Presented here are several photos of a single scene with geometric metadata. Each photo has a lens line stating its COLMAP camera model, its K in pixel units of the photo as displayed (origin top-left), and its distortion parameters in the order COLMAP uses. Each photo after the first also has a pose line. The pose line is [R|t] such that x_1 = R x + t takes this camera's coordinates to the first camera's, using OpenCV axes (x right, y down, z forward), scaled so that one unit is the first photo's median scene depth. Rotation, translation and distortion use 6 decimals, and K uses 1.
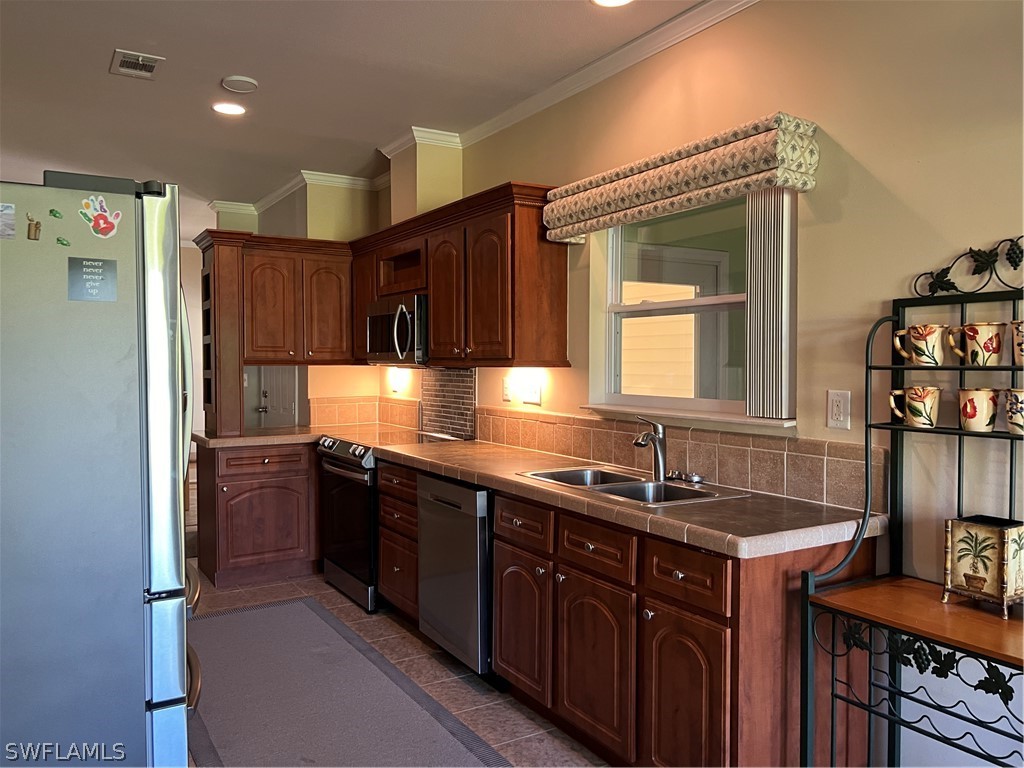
lens RADIAL K [[783.0, 0, 516.1], [0, 783.0, 377.3], [0, 0, 1]] dist [0.064831, -0.065923]
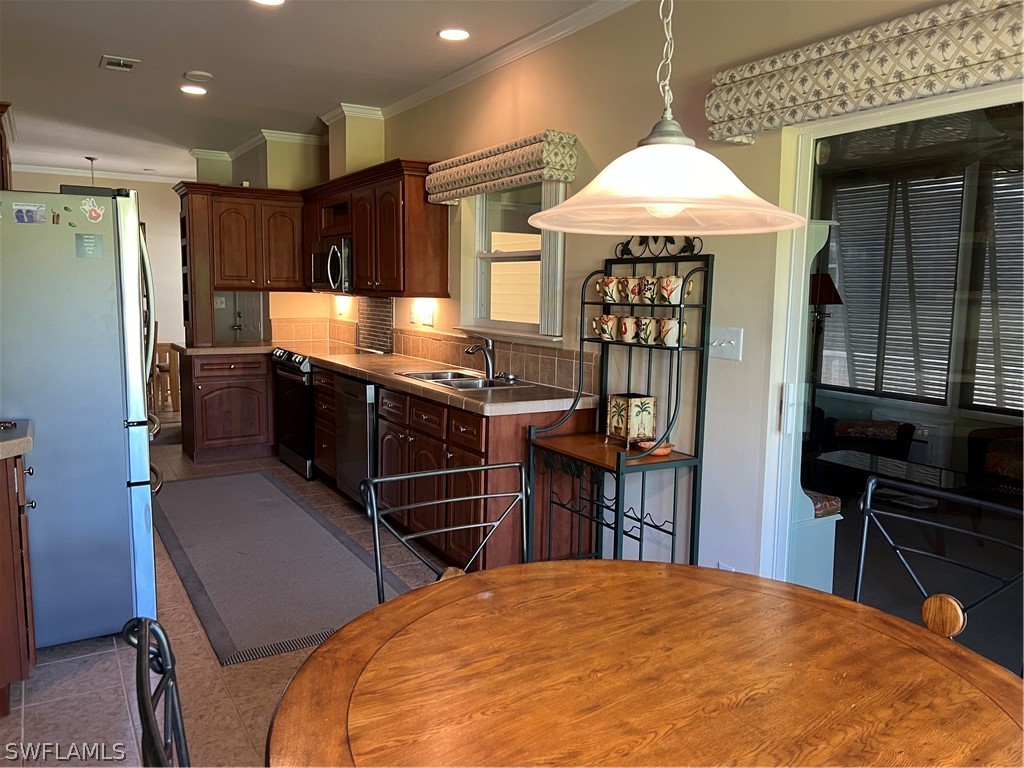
lens RADIAL K [[783.0, 0, 516.1], [0, 783.0, 377.3], [0, 0, 1]] dist [0.064831, -0.065923]
pose [[0.999802, 0.018996, -0.005858, 0.159318], [-0.018383, 0.995660, 0.091227, -0.001945], [0.007565, -0.091101, 0.995813, -0.287137]]
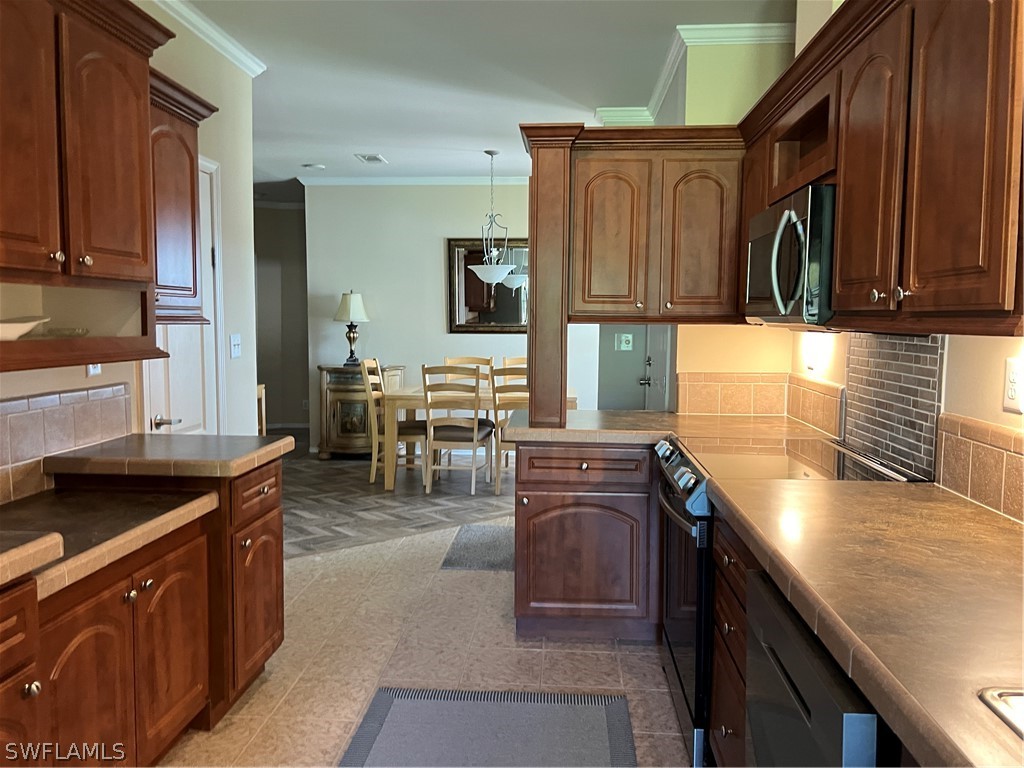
lens RADIAL K [[783.0, 0, 516.1], [0, 783.0, 377.3], [0, 0, 1]] dist [0.064831, -0.065923]
pose [[0.815521, 0.053960, -0.576207, 0.016078], [-0.023454, 0.997907, 0.060256, -0.008510], [0.578253, -0.035626, 0.815079, 0.450549]]
